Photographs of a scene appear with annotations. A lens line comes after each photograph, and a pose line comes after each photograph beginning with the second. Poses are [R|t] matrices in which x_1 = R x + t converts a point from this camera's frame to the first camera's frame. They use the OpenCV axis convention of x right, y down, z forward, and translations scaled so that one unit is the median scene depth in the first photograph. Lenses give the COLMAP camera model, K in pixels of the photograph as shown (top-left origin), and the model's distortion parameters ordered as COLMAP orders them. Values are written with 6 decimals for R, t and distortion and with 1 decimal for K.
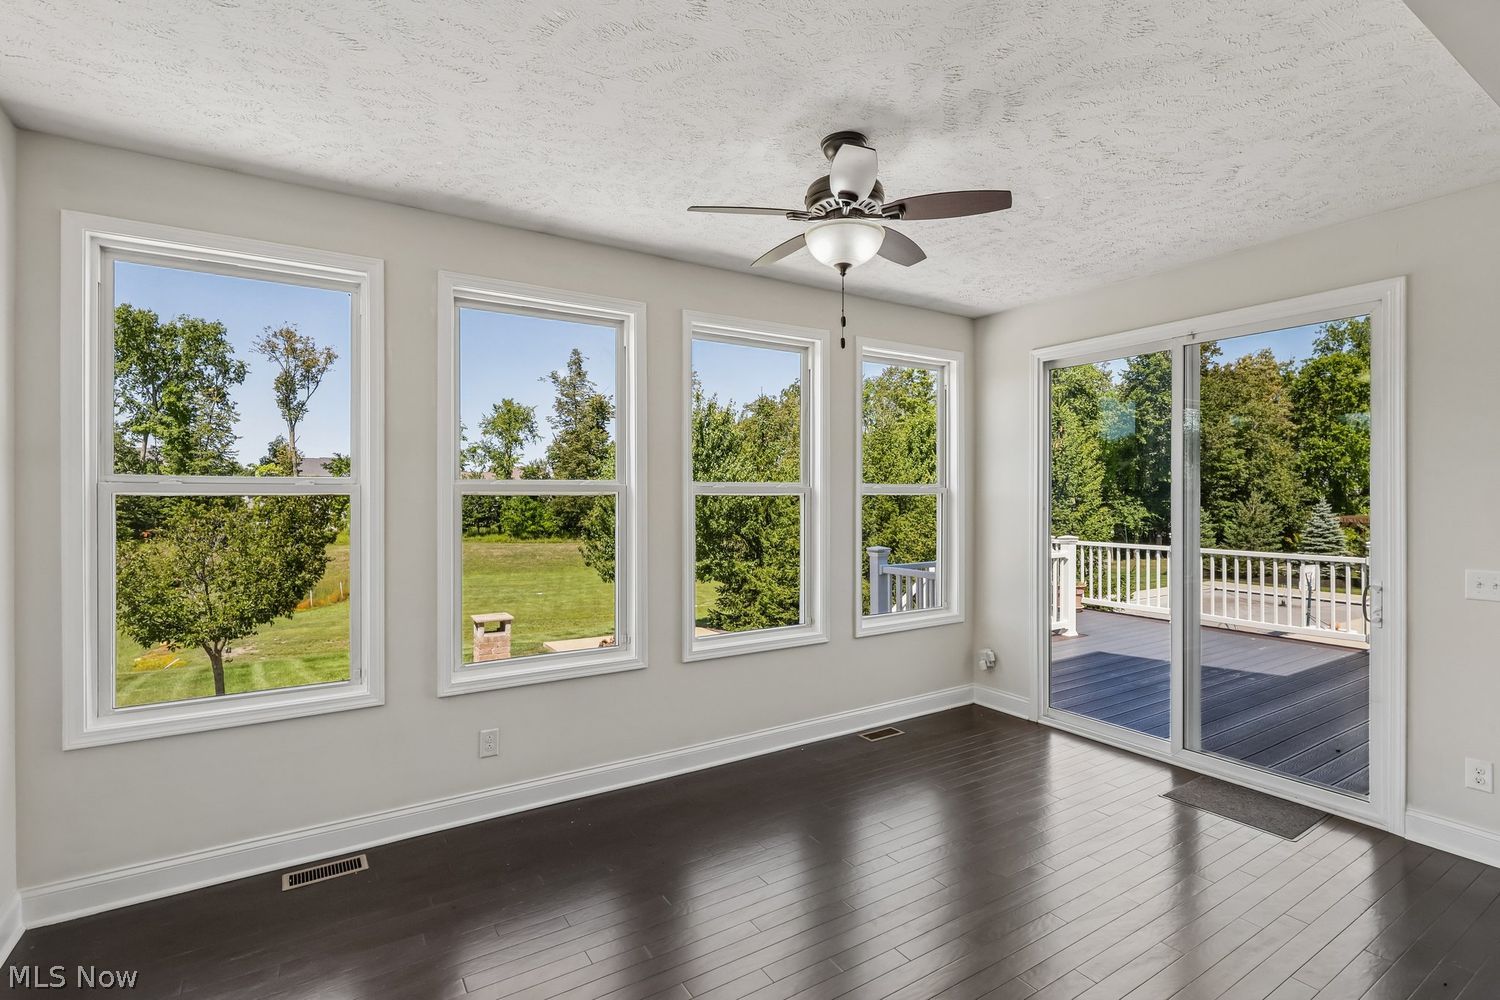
lens RADIAL K [[697.0, 0, 738.5], [0, 697.0, 498.3], [0, 0, 1]] dist [-0.001723, 0.000237]
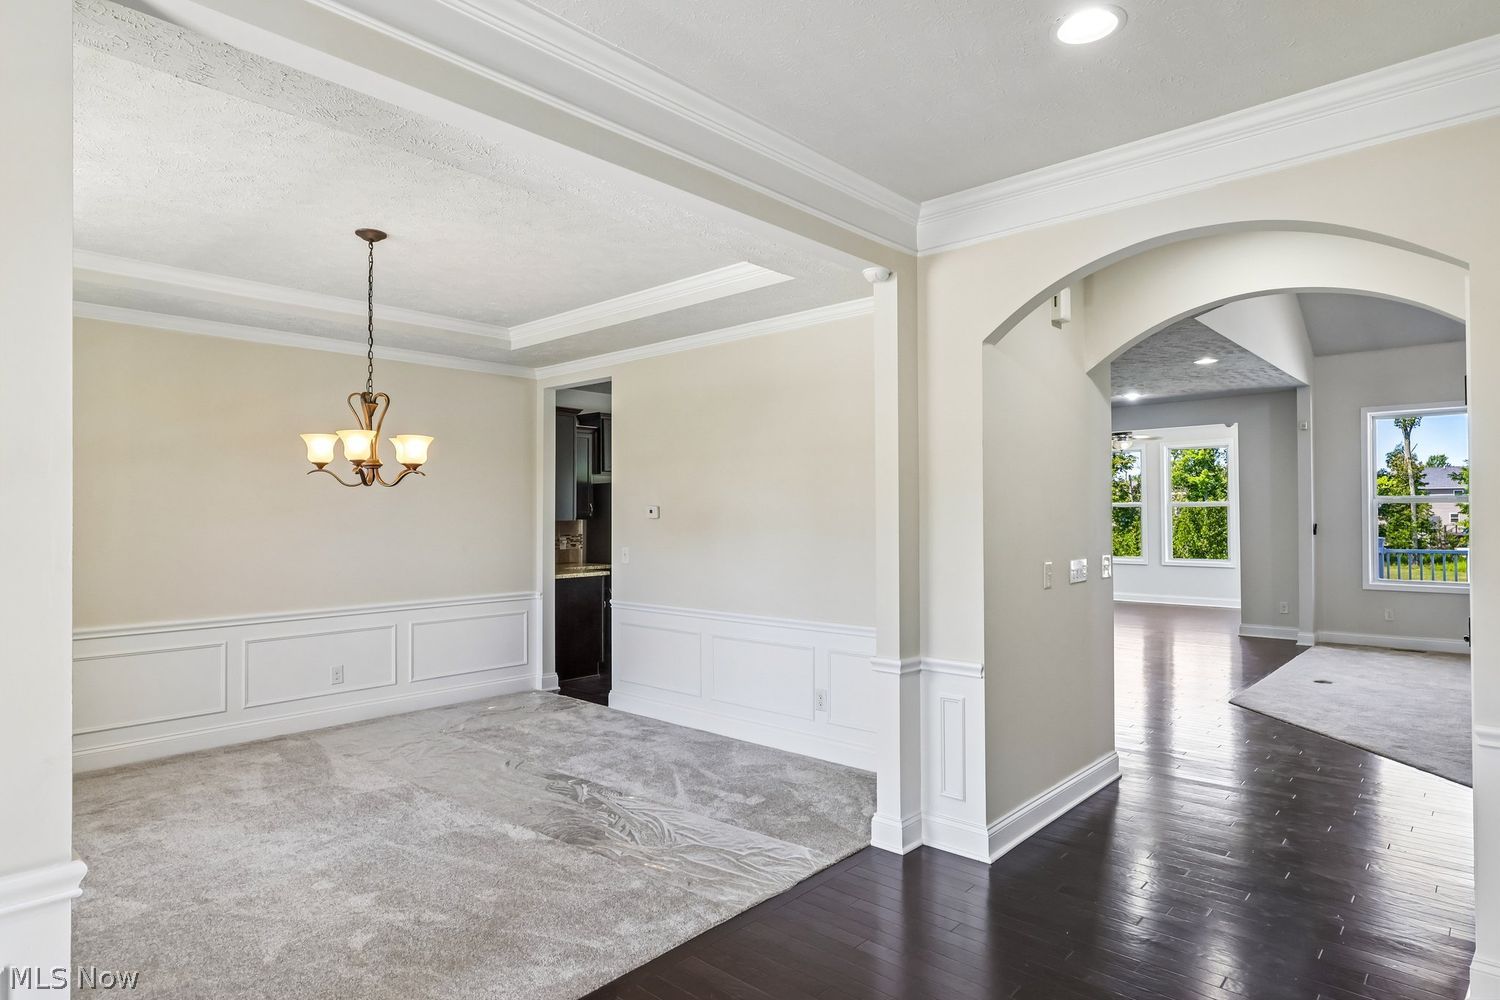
lens RADIAL K [[838.5, 0, 741.5], [0, 838.5, 507.1], [0, 0, 1]] dist [-0.017154, -0.000270]
pose [[0.258774, -0.014804, -0.965825, 2.813119], [0.003957, 0.999890, -0.014266, 0.036275], [0.965930, -0.000130, 0.258804, -1.563968]]
